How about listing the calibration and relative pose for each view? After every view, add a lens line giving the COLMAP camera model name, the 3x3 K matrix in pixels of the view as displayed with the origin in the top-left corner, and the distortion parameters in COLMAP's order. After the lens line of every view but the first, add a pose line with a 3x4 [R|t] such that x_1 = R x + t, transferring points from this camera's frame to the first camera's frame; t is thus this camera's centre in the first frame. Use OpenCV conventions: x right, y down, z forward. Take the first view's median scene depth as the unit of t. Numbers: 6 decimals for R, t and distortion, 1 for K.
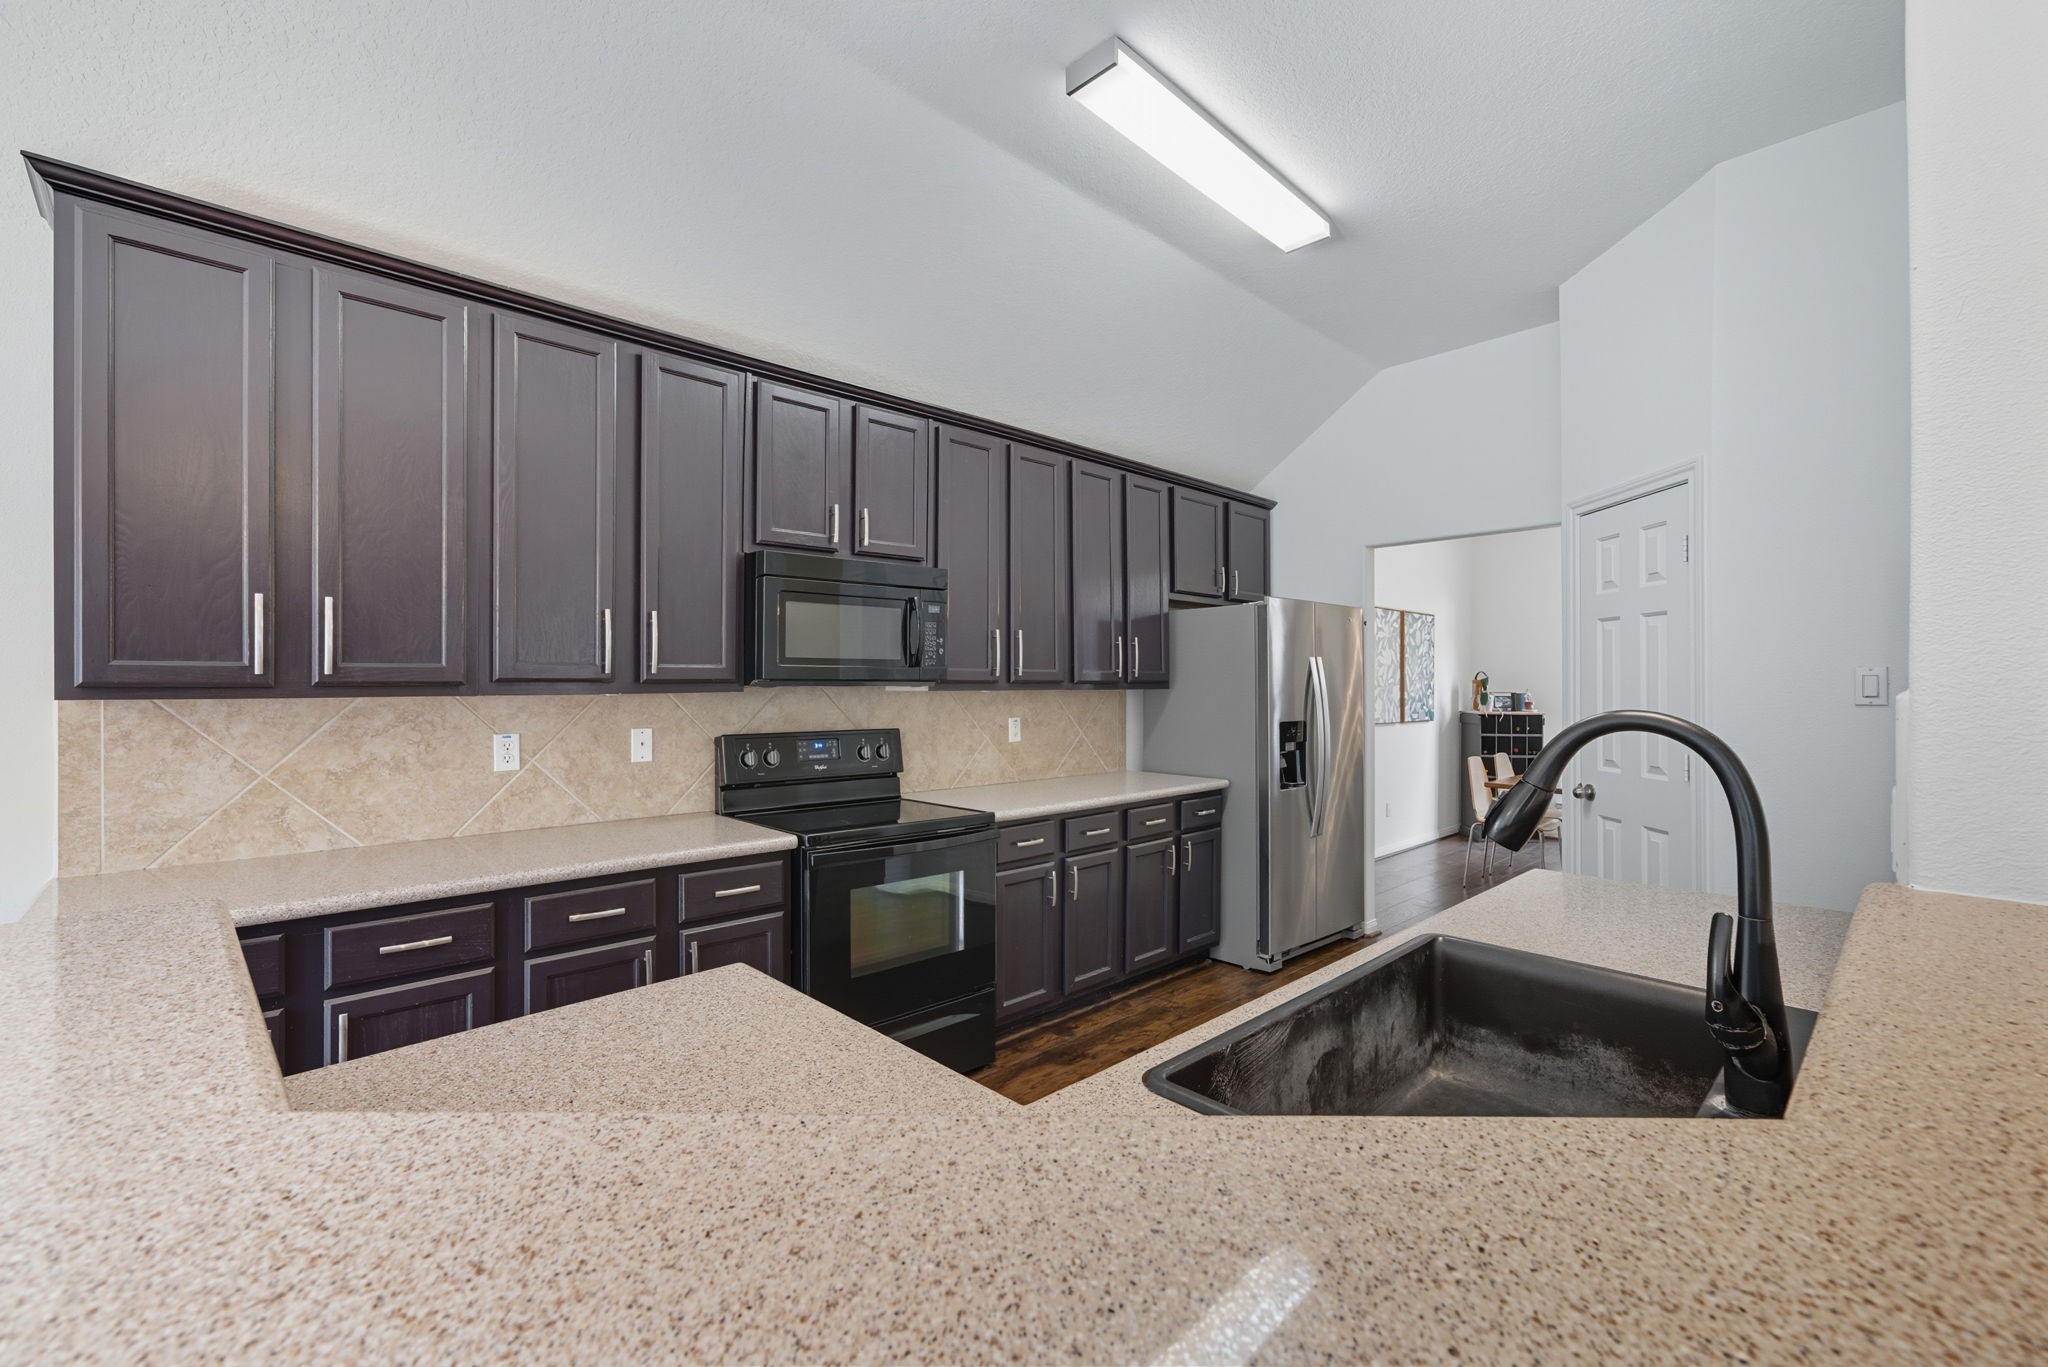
lens RADIAL K [[892.6, 0, 986.1], [0, 892.6, 680.1], [0, 0, 1]] dist [0.008043, 0.002806]
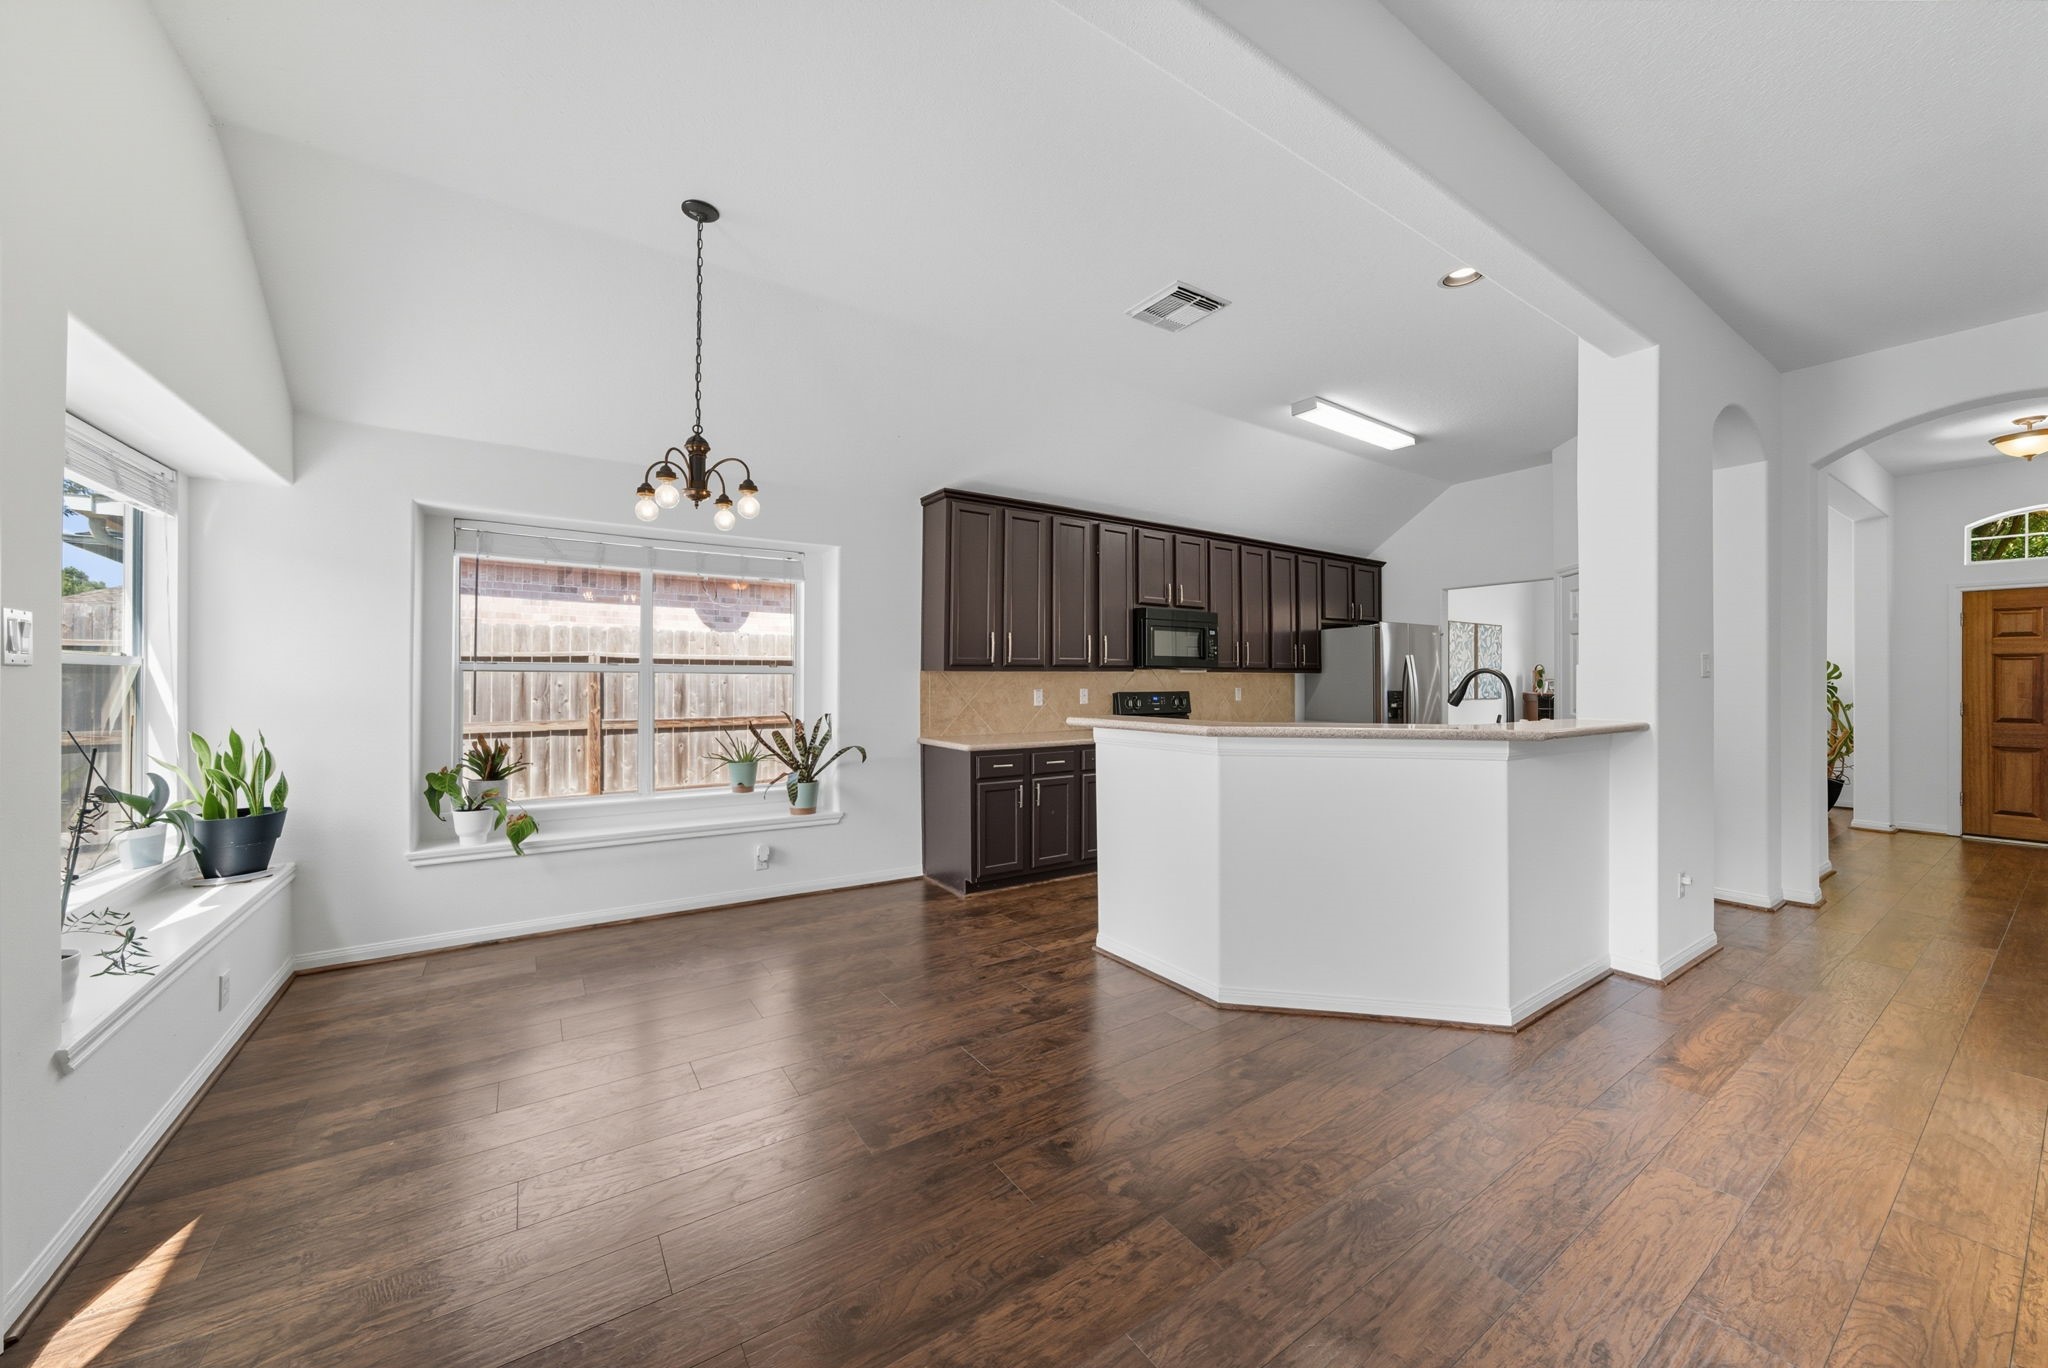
lens RADIAL K [[728.4, 0, 1013.7], [0, 728.4, 675.1], [0, 0, 1]] dist [0.000550, 0.000475]
pose [[0.989466, -0.000279, -0.144764, -0.287658], [0.000278, 1.000000, -0.000031, 0.021051], [0.144764, -0.000009, 0.989466, -0.786621]]
